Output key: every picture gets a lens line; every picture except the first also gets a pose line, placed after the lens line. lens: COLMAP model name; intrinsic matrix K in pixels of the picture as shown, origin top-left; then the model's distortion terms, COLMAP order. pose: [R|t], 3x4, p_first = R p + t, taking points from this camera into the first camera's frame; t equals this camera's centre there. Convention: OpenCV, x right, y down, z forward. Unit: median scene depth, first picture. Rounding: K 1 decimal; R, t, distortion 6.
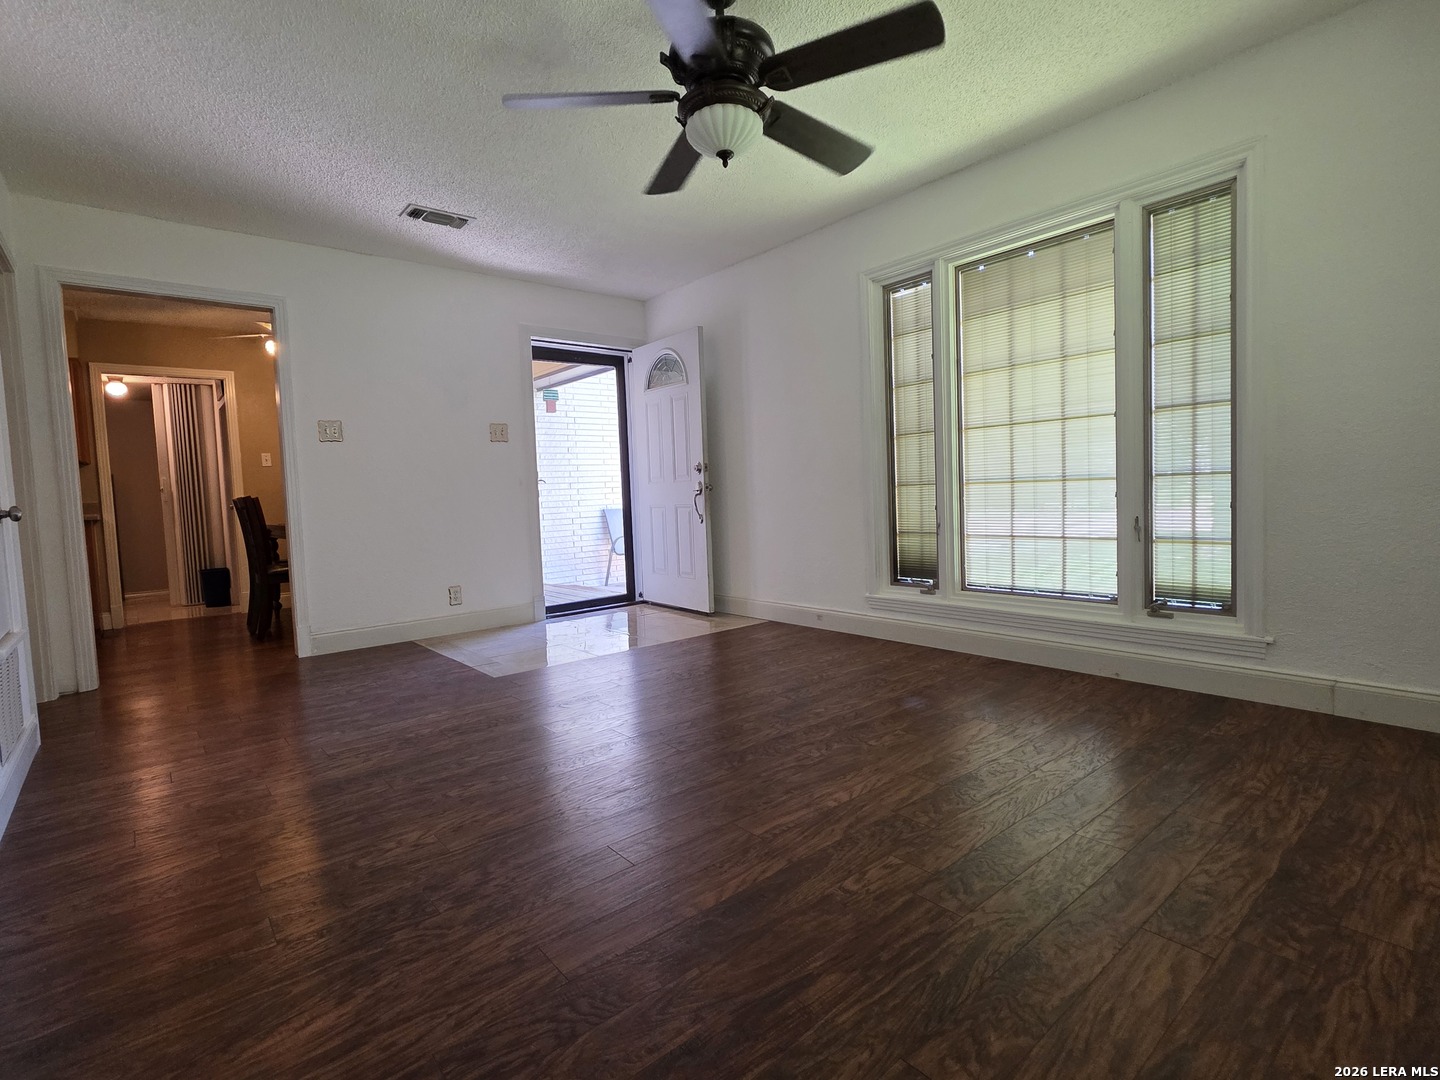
lens RADIAL K [[701.9, 0, 713.3], [0, 701.9, 533.3], [0, 0, 1]] dist [0.004926, 0.000650]
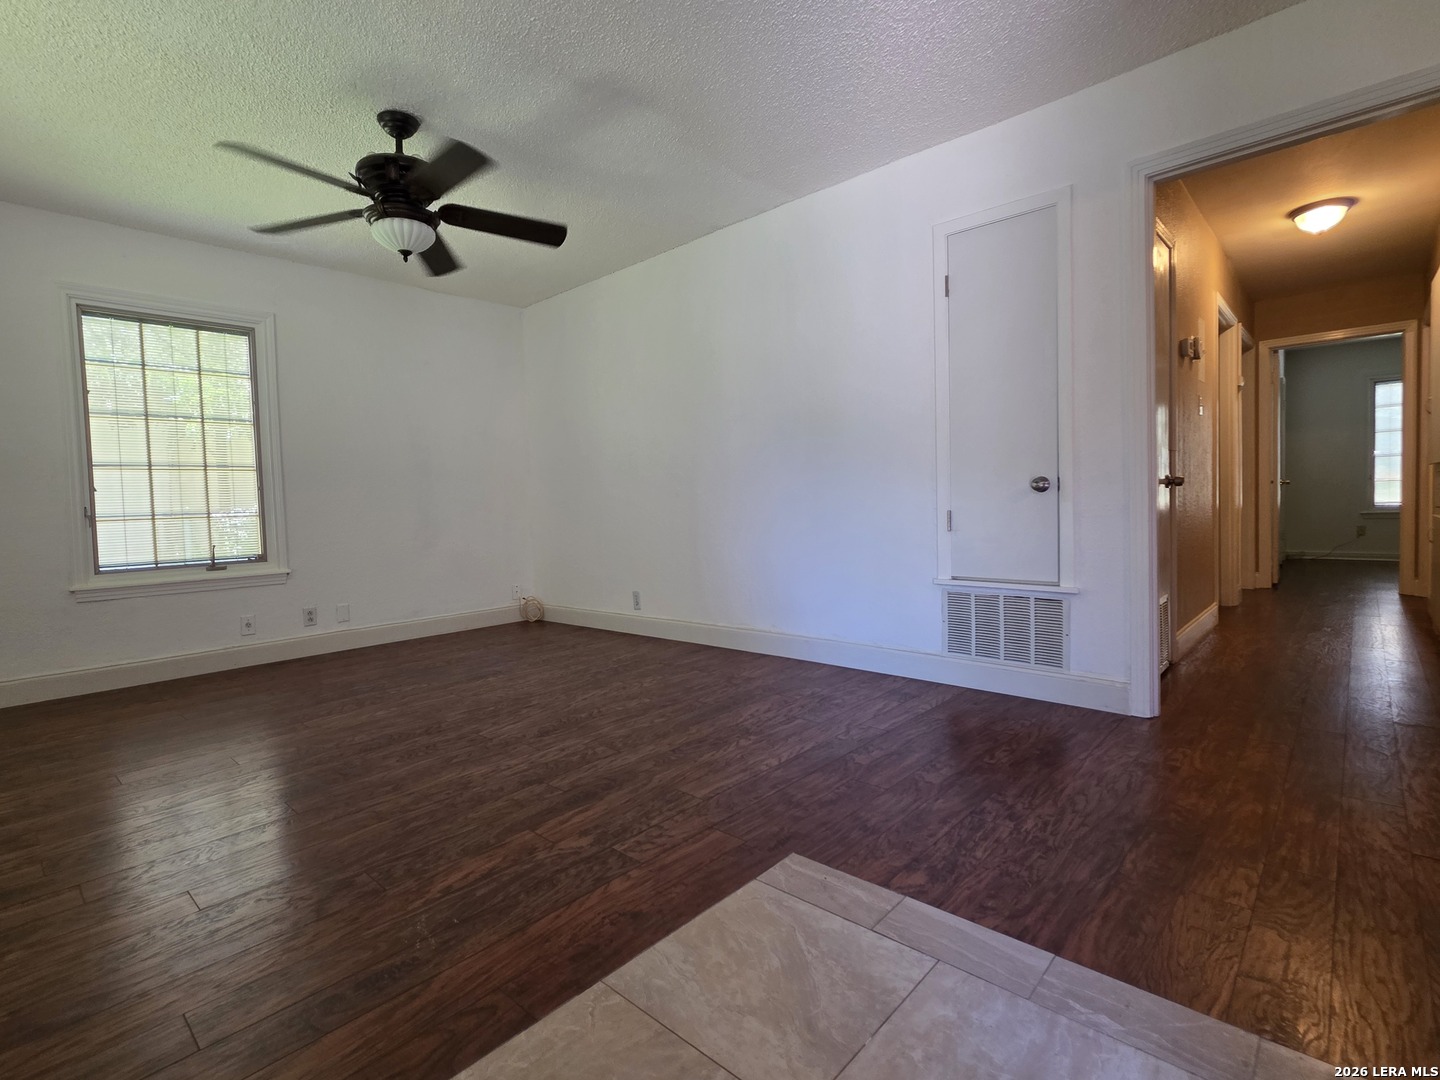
lens RADIAL K [[701.9, 0, 713.3], [0, 701.9, 533.3], [0, 0, 1]] dist [0.004926, 0.000650]
pose [[-0.989081, 0.074412, -0.127209, -0.247655], [0.060423, 0.992038, 0.110497, -0.092514], [0.134419, 0.101604, -0.985702, 1.734053]]
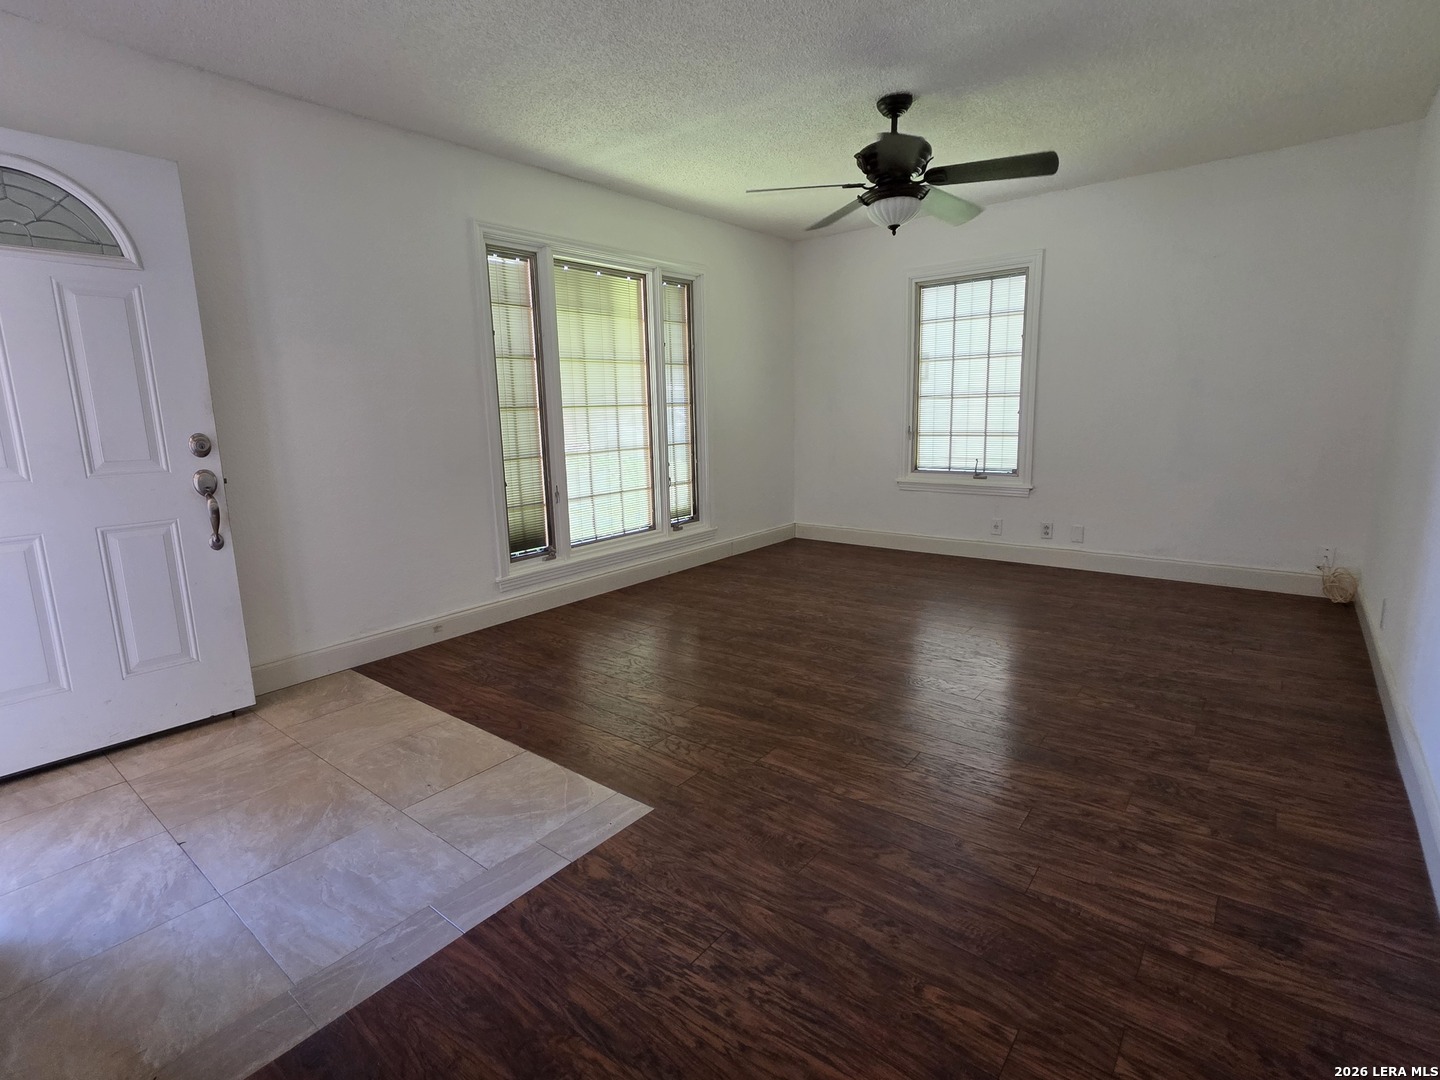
lens RADIAL K [[701.9, 0, 713.3], [0, 701.9, 533.3], [0, 0, 1]] dist [0.004926, 0.000650]
pose [[-0.191198, -0.132226, 0.972605, -1.014795], [0.095279, 0.983705, 0.152465, -0.121160], [-0.976916, 0.121820, -0.175484, 1.218588]]
